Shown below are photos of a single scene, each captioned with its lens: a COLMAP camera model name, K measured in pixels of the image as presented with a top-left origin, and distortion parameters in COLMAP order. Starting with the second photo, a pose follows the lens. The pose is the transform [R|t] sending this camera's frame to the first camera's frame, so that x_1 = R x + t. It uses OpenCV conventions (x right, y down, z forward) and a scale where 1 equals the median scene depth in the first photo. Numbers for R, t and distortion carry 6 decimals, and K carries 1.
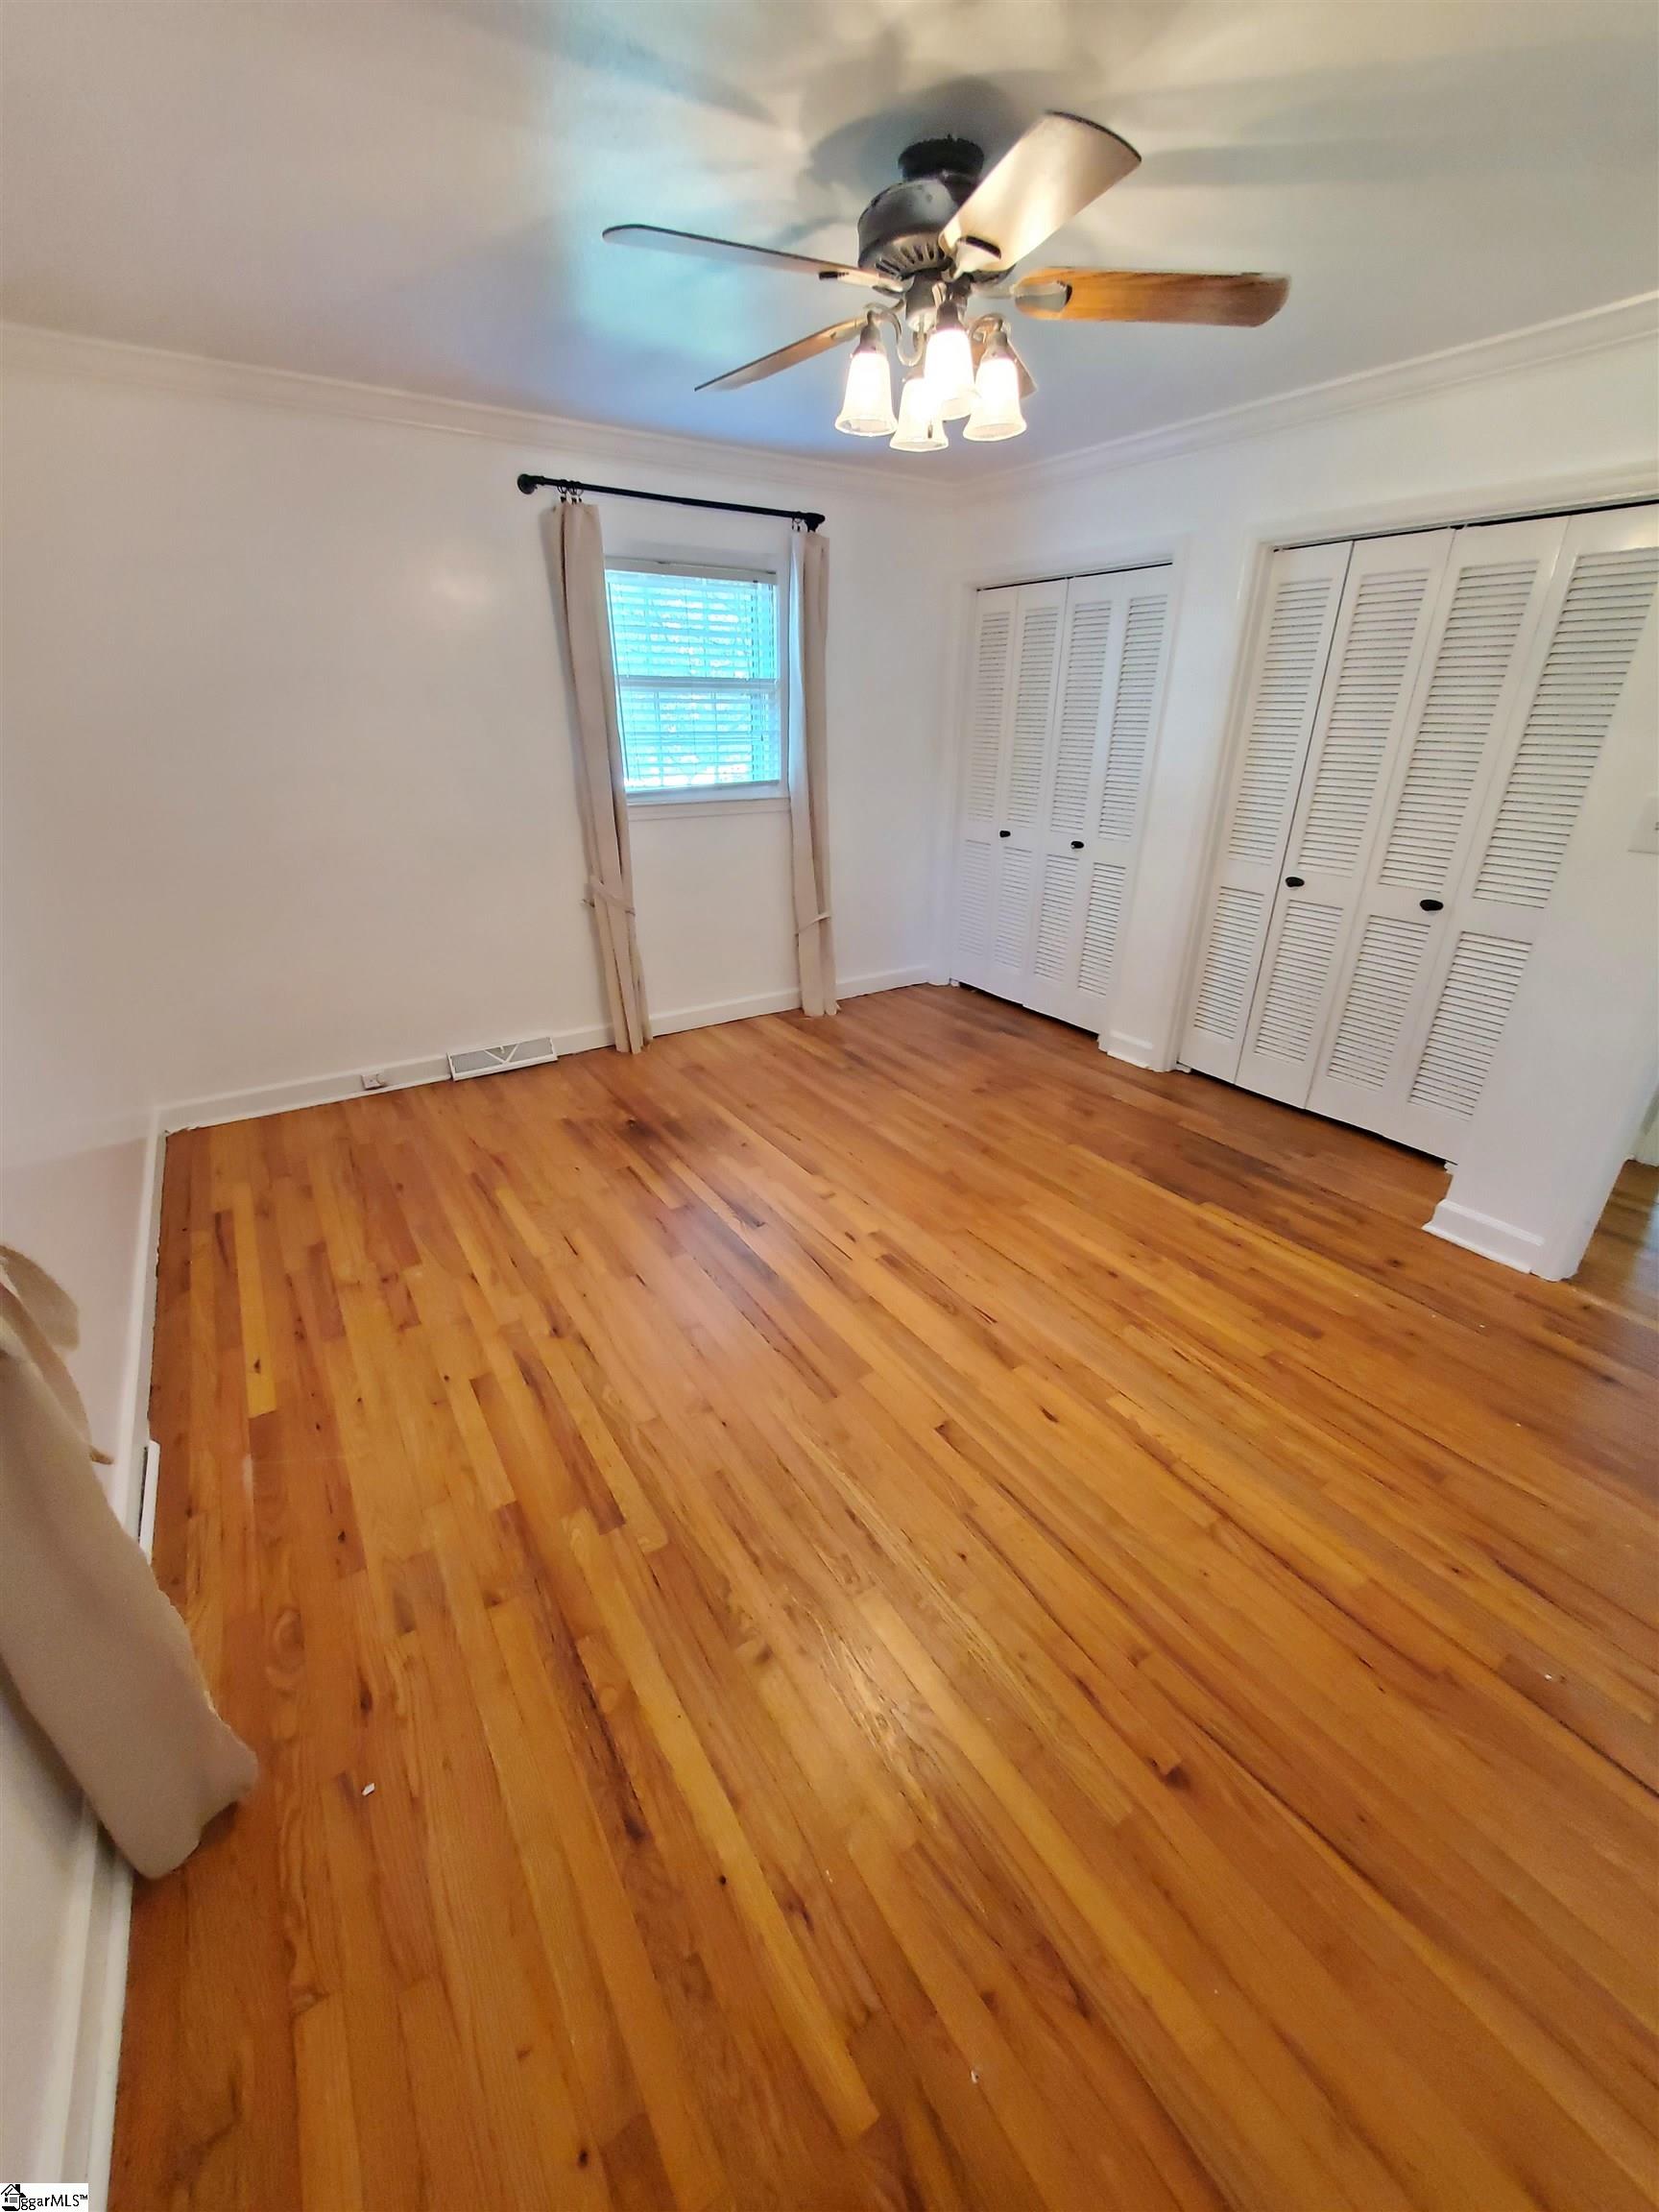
lens RADIAL K [[867.7, 0, 814.9], [0, 867.7, 1112.4], [0, 0, 1]] dist [0.006978, -0.000701]
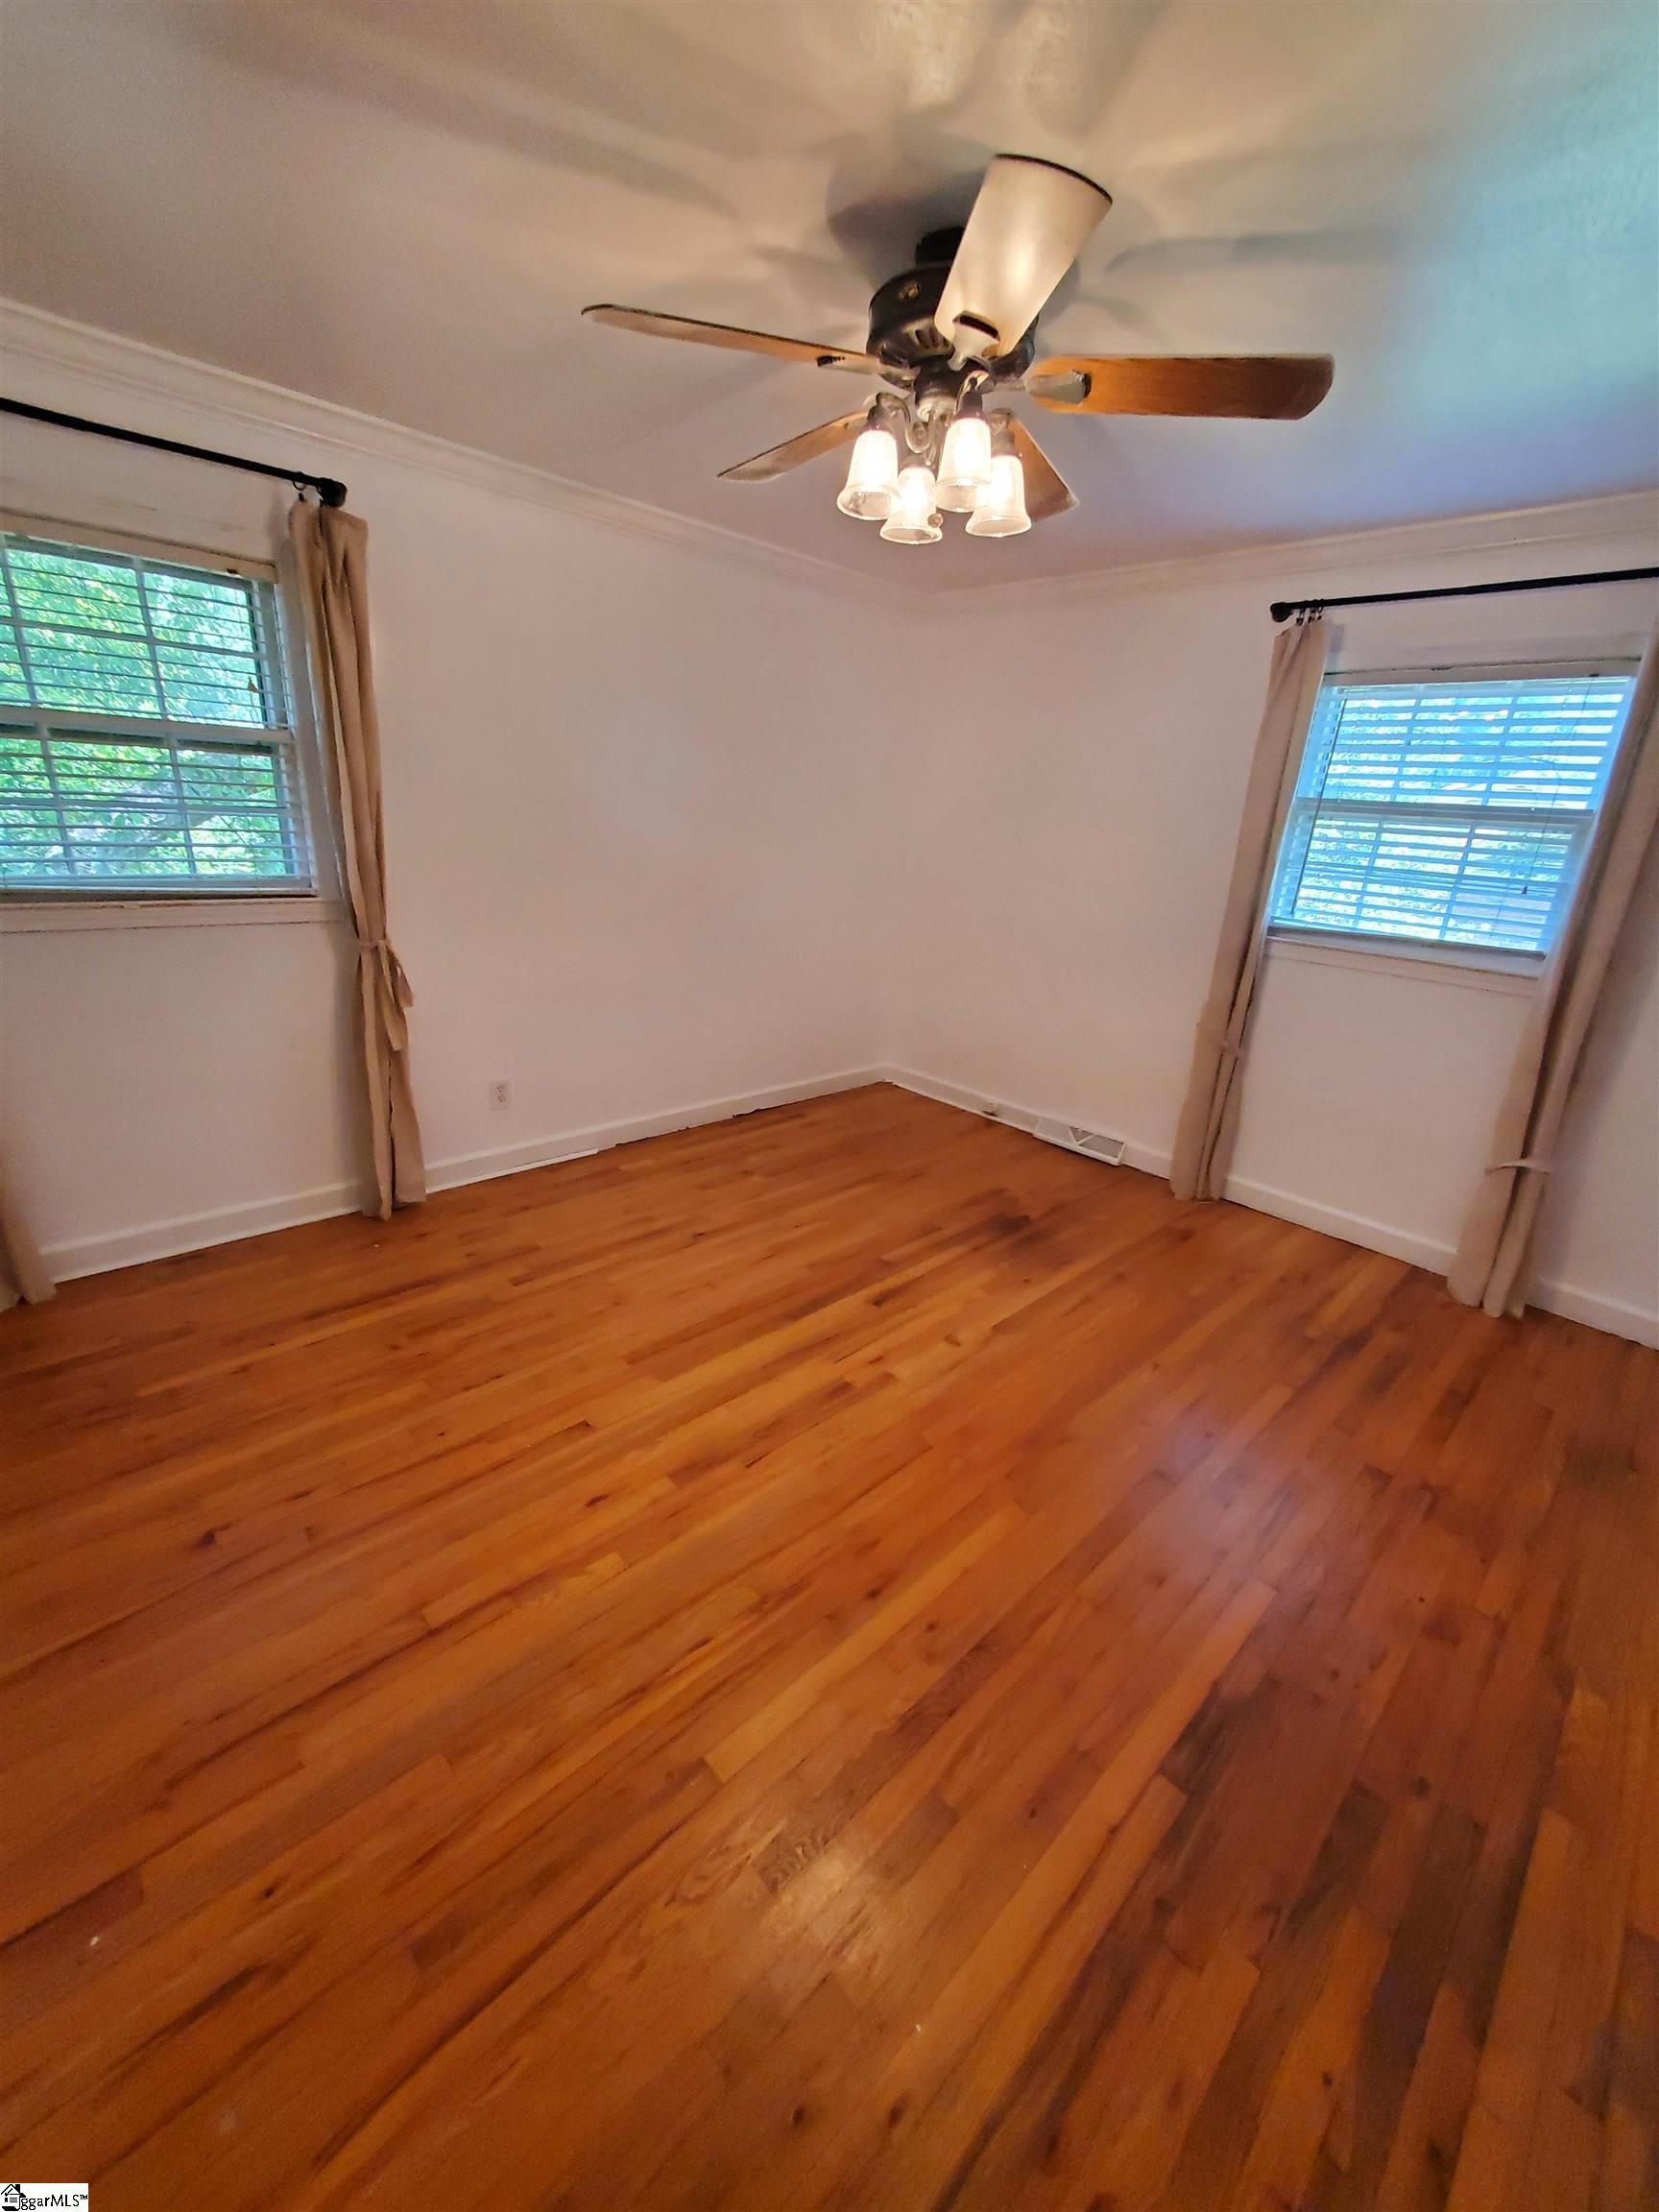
lens RADIAL K [[867.7, 0, 836.3], [0, 867.7, 1118.3], [0, 0, 1]] dist [0.006978, -0.000701]
pose [[0.196048, 0.342948, -0.918669, 0.713541], [-0.472148, 0.854115, 0.218091, -0.230588], [0.859443, 0.390991, 0.329370, 0.508050]]
